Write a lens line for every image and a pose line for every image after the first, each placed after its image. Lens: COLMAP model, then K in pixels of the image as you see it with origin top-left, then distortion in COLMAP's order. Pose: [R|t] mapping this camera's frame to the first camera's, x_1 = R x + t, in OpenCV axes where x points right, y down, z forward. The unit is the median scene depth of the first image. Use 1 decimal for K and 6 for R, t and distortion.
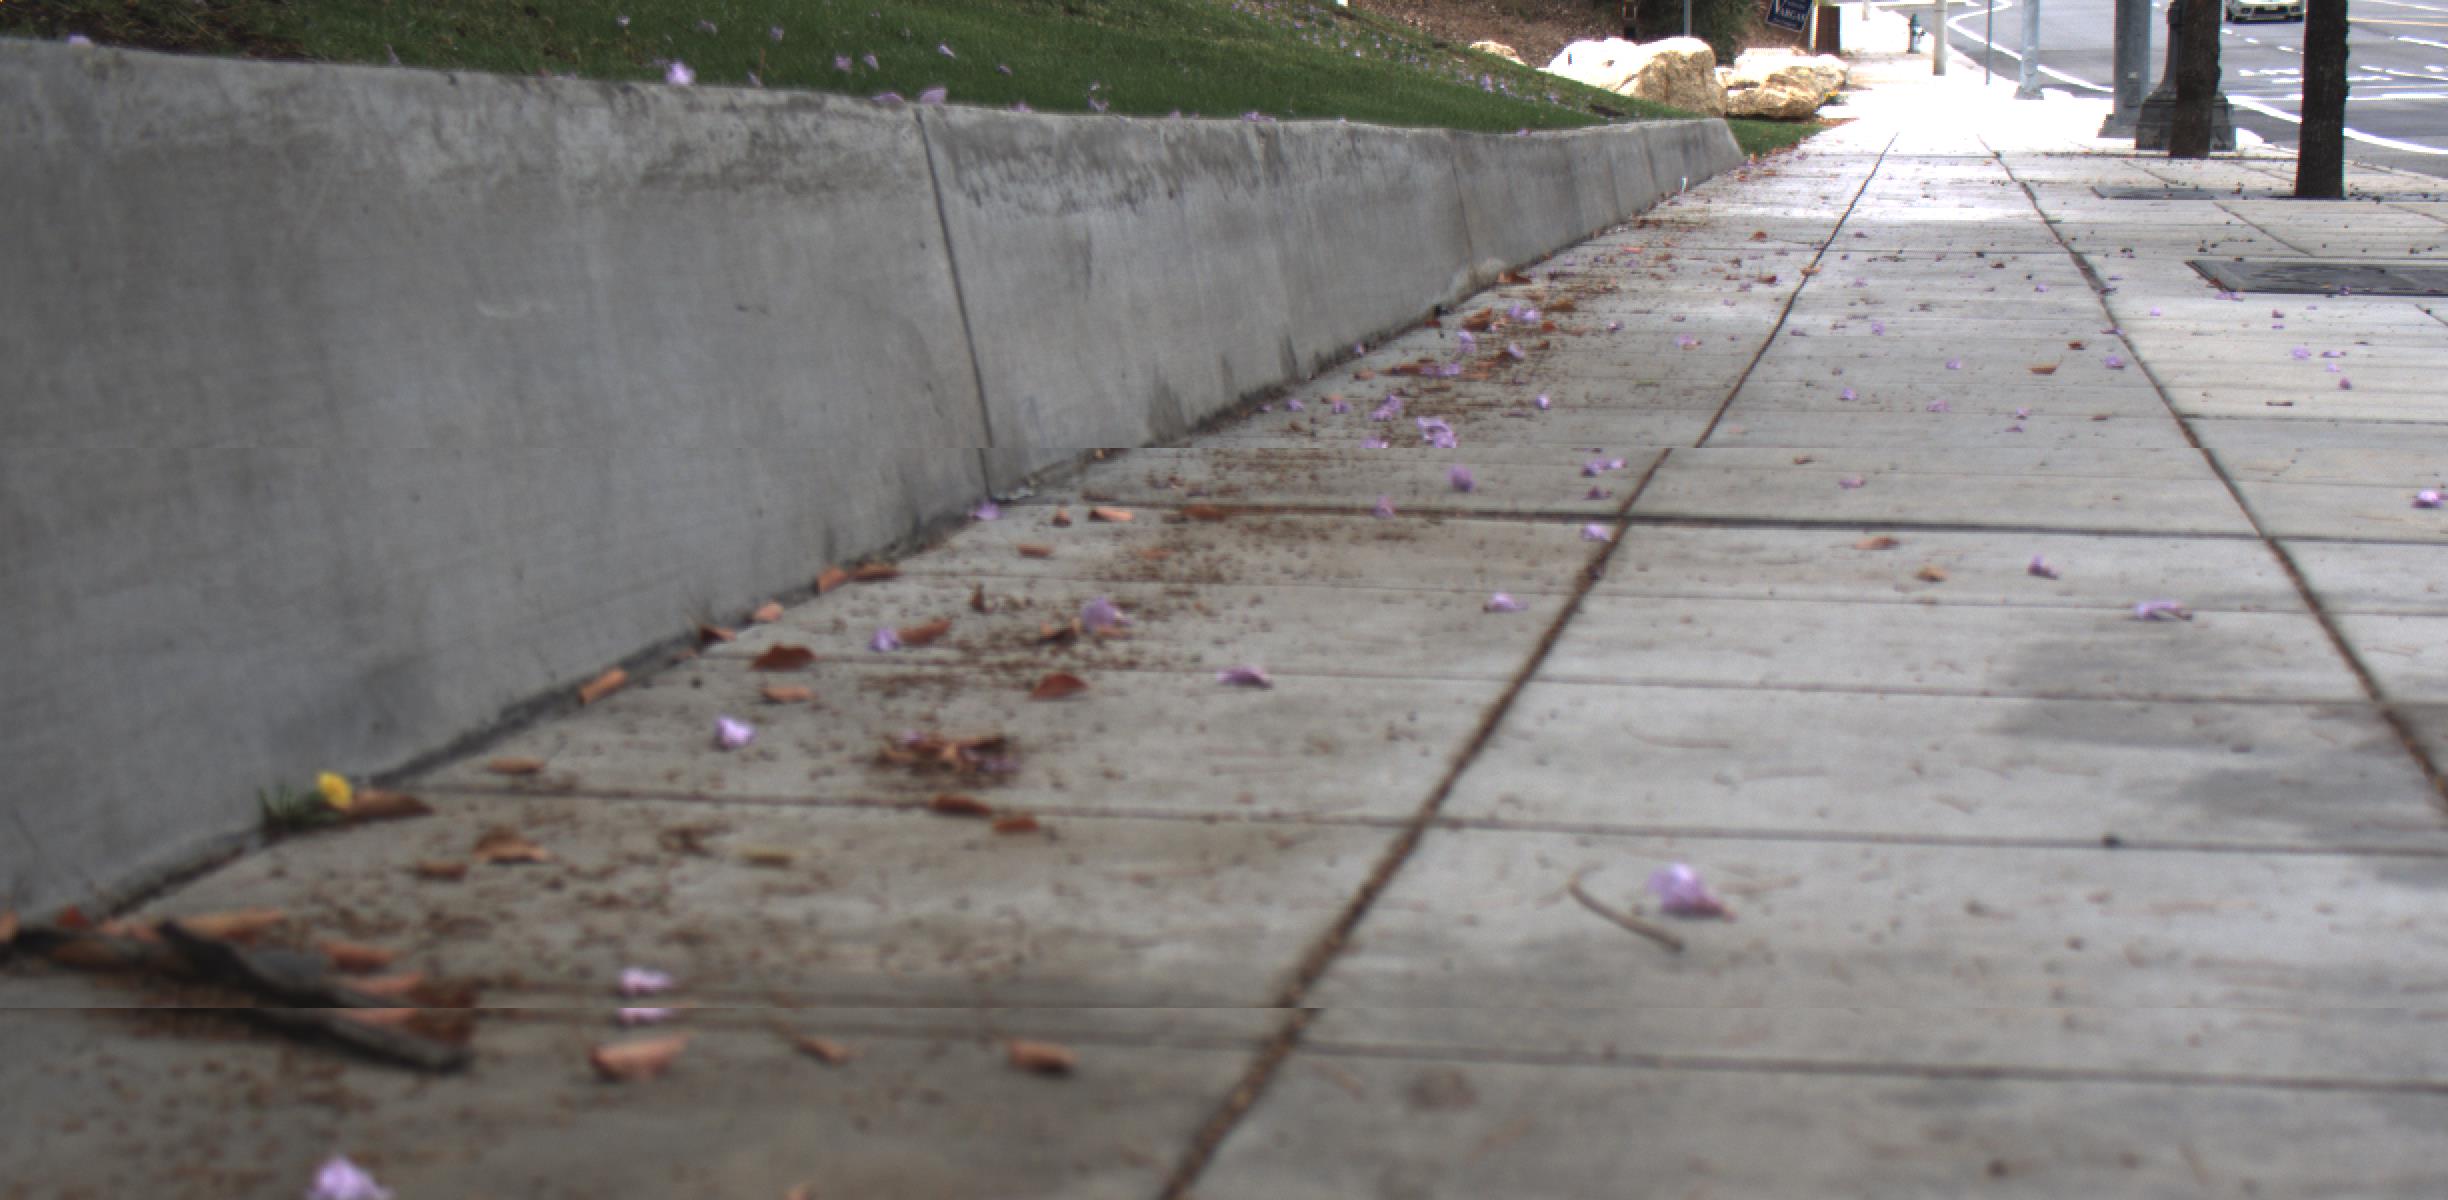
lens RADIAL K [[4707.7, 0, 1224.0], [0, 4707.7, 600.0], [0, 0, 1]] dist [-0.194639, 1.616182]
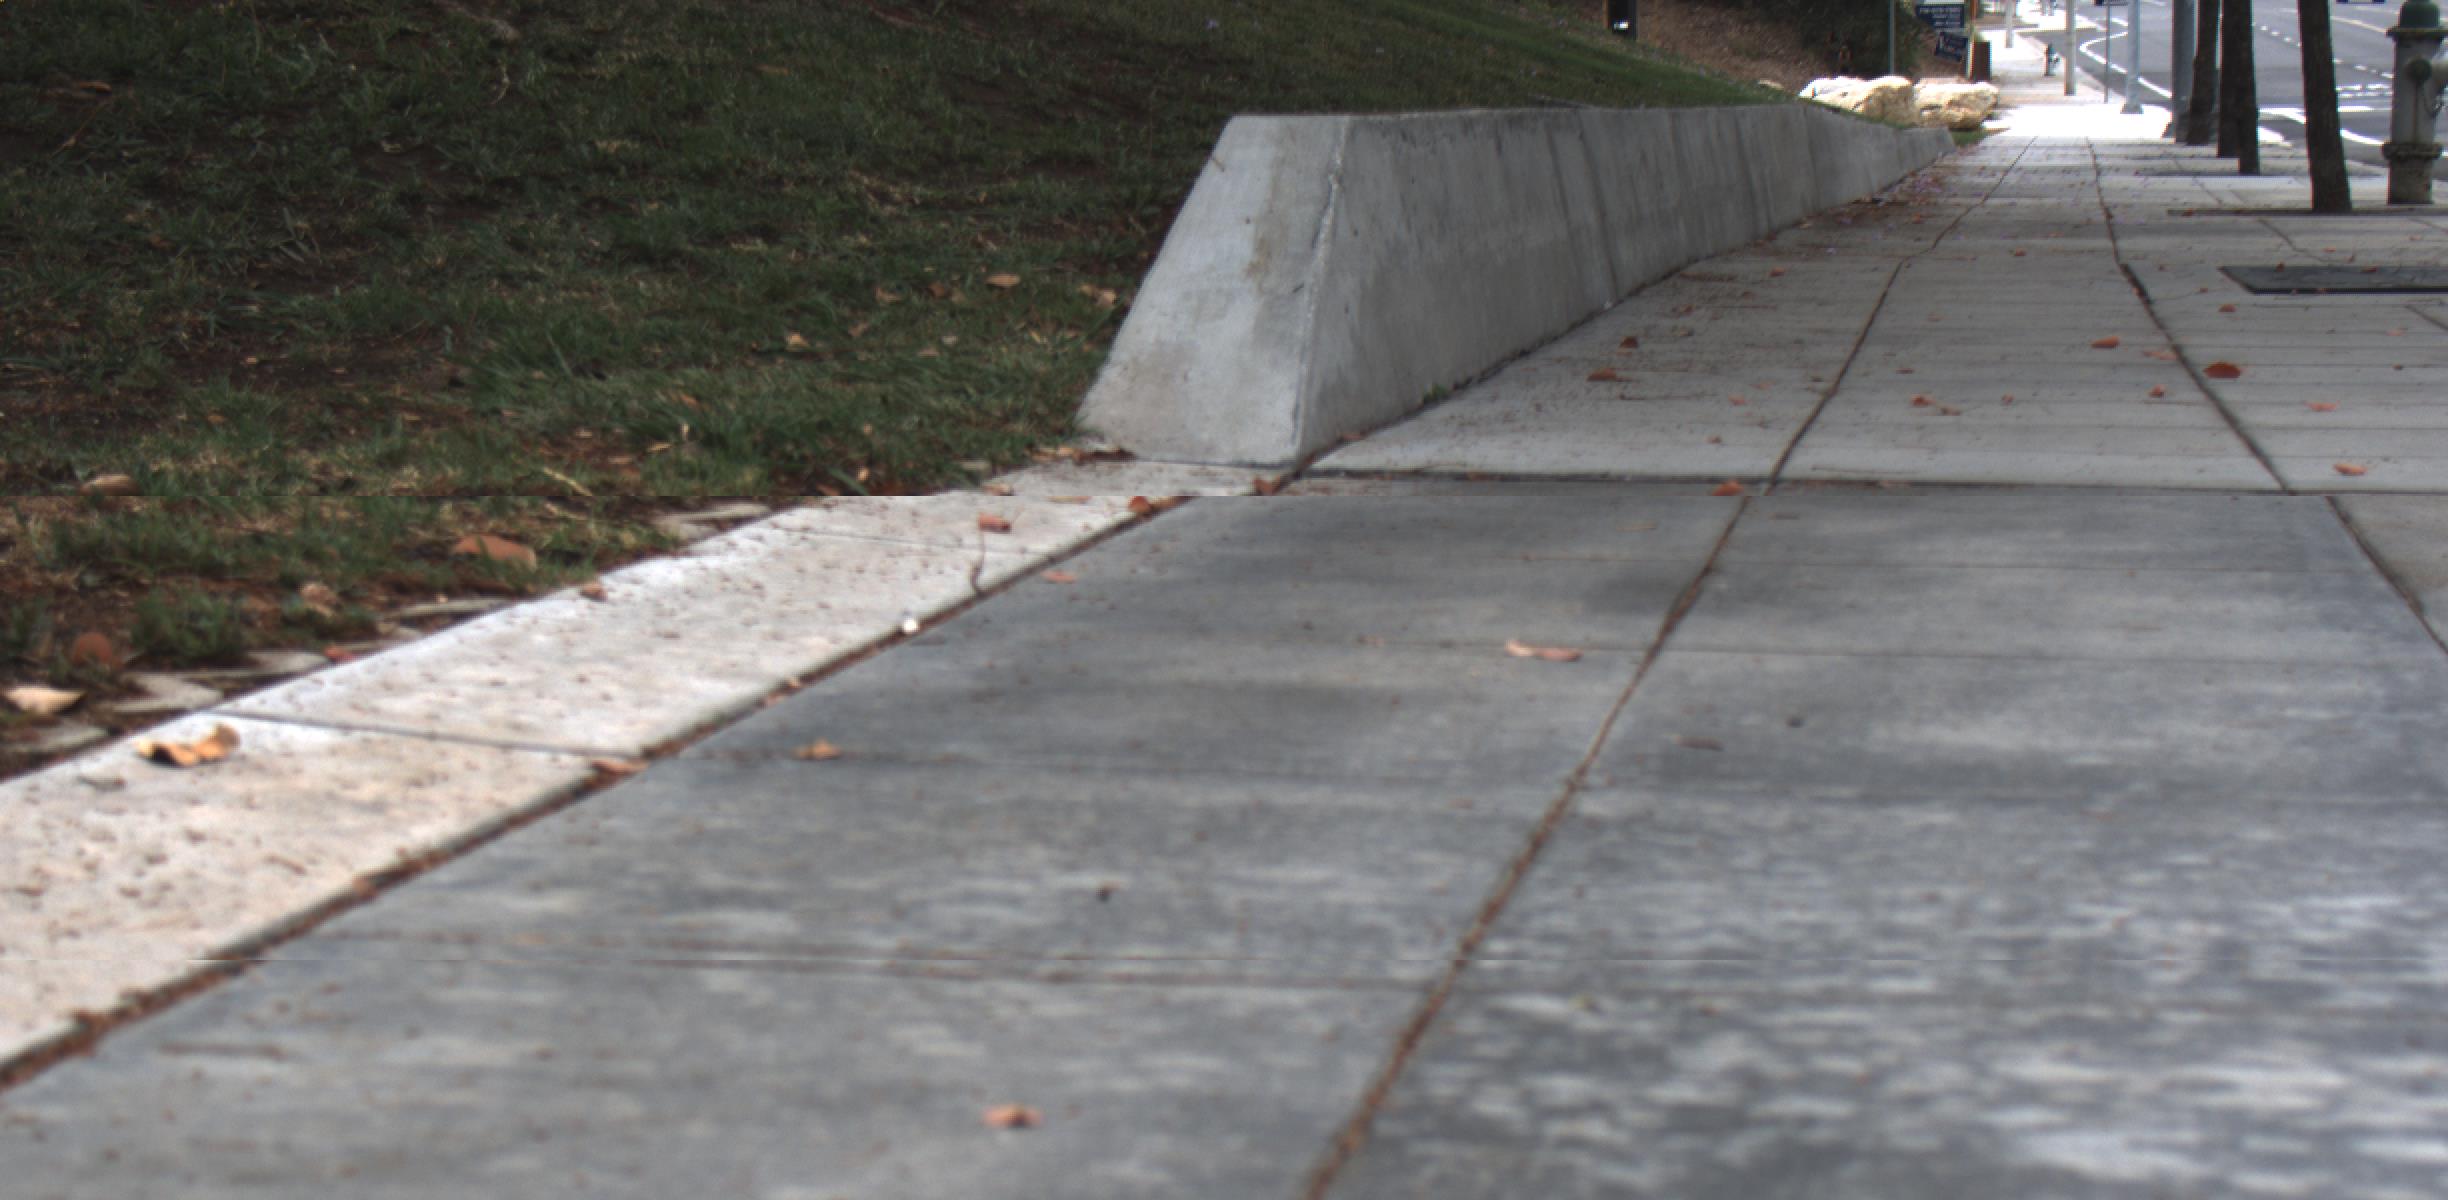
lens RADIAL K [[4707.7, 0, 1224.0], [0, 4707.7, 600.0], [0, 0, 1]] dist [-0.194639, 1.616182]
pose [[0.999462, -0.011908, -0.030574, -0.162502], [0.011745, 0.999916, -0.005499, 0.120709], [0.030637, 0.005136, 0.999517, -1.140639]]
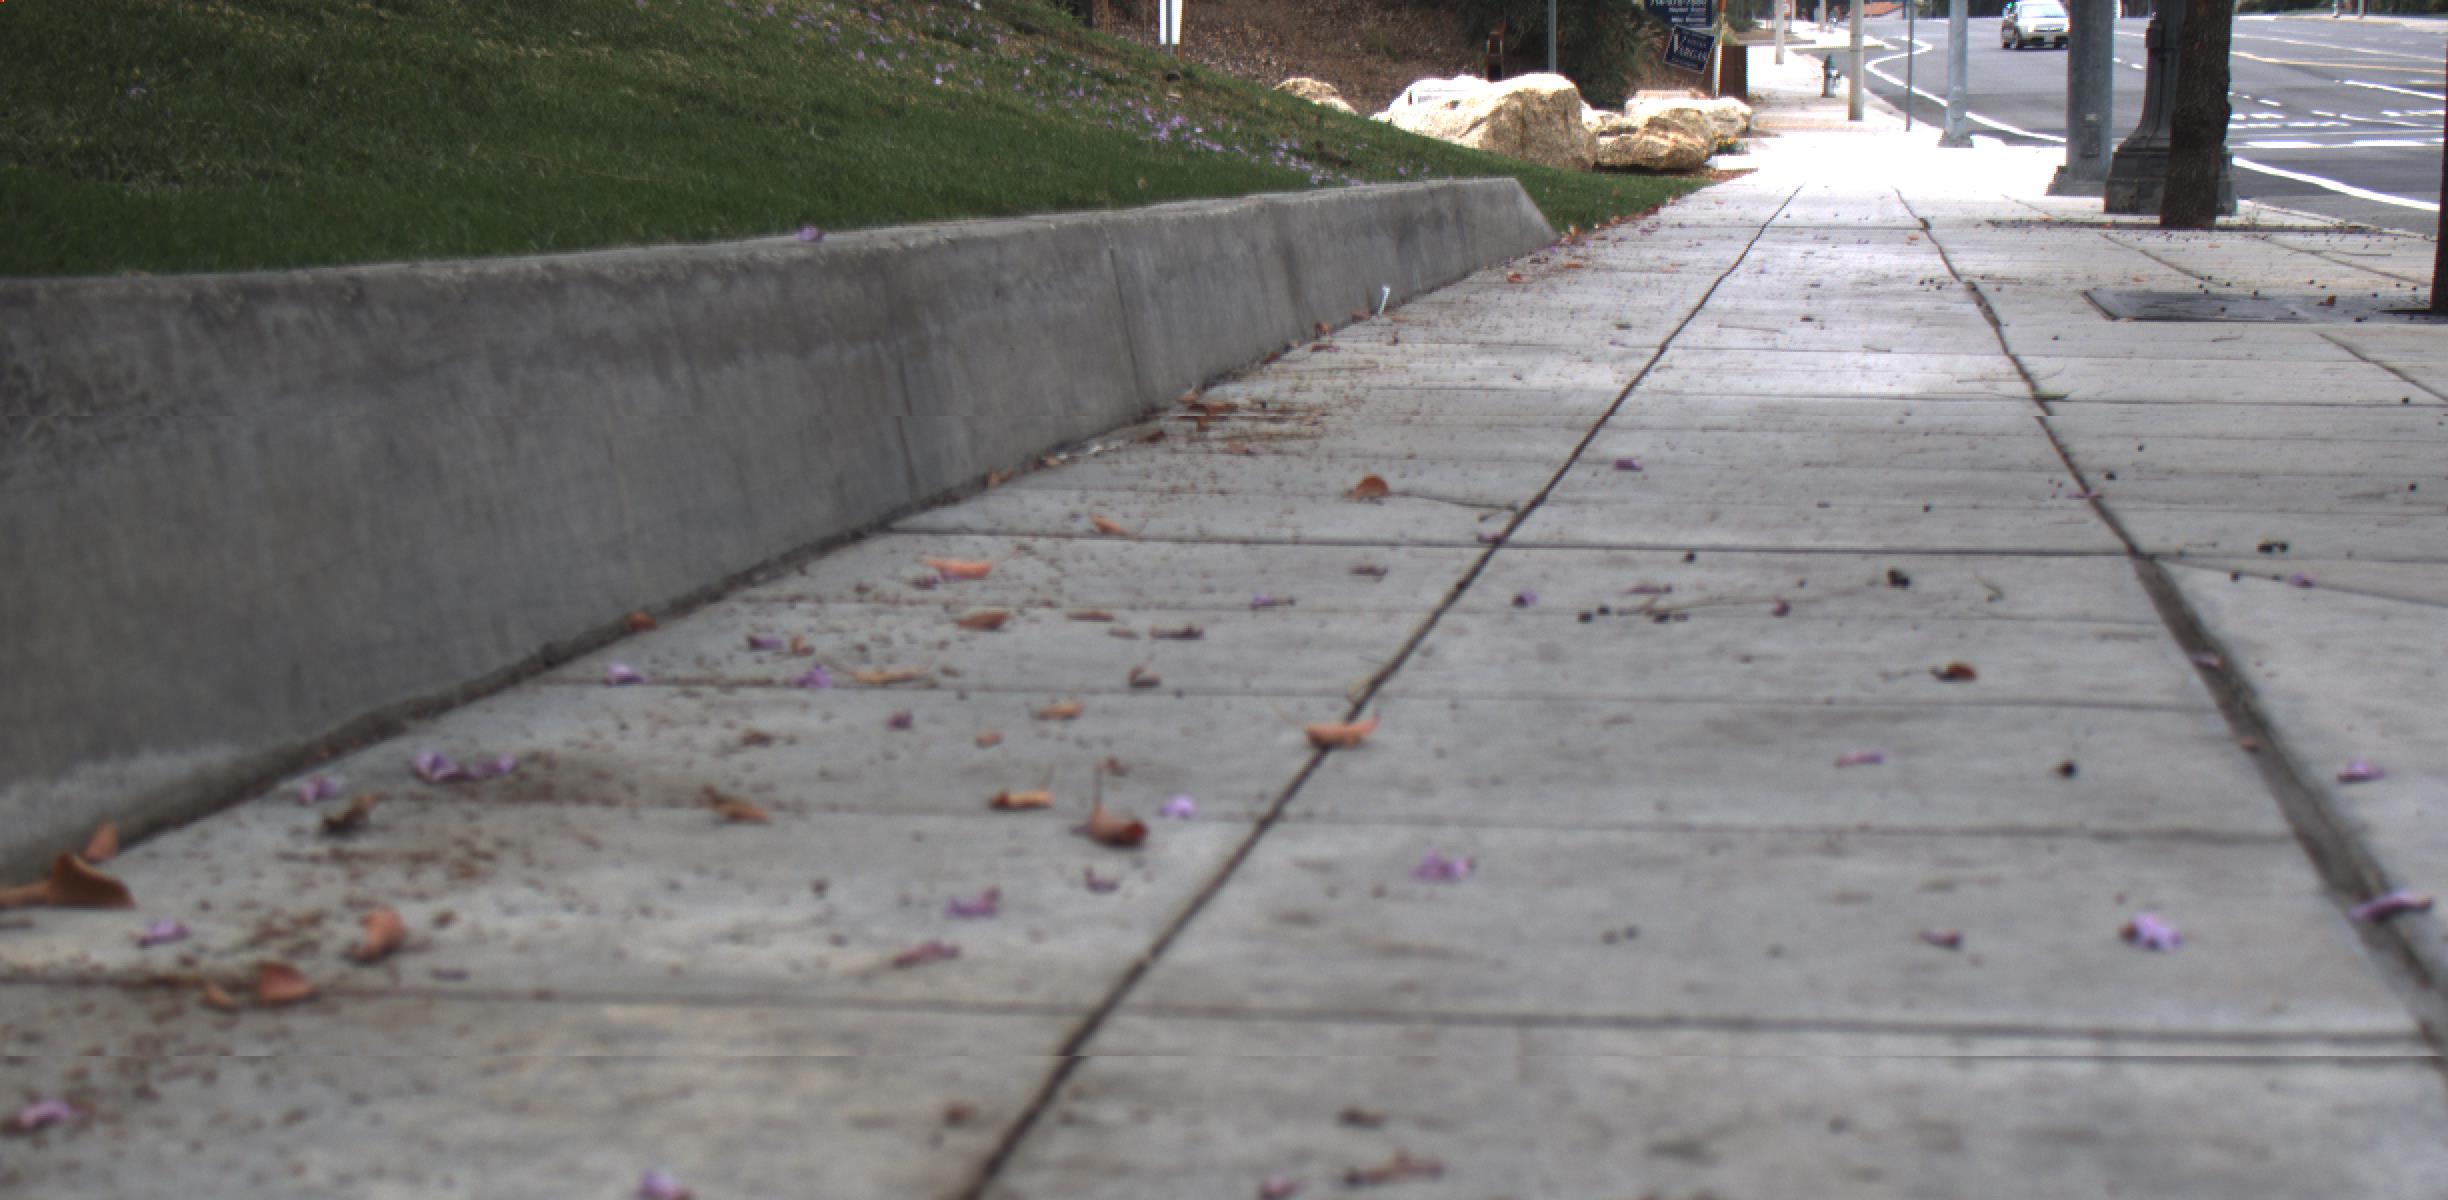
lens RADIAL K [[4707.7, 0, 1224.0], [0, 4707.7, 600.0], [0, 0, 1]] dist [-0.194639, 1.616182]
pose [[0.999862, -0.002941, 0.016369, 0.062068], [0.003108, 0.999943, -0.010206, -0.041510], [-0.016338, 0.010255, 0.999814, 0.385581]]
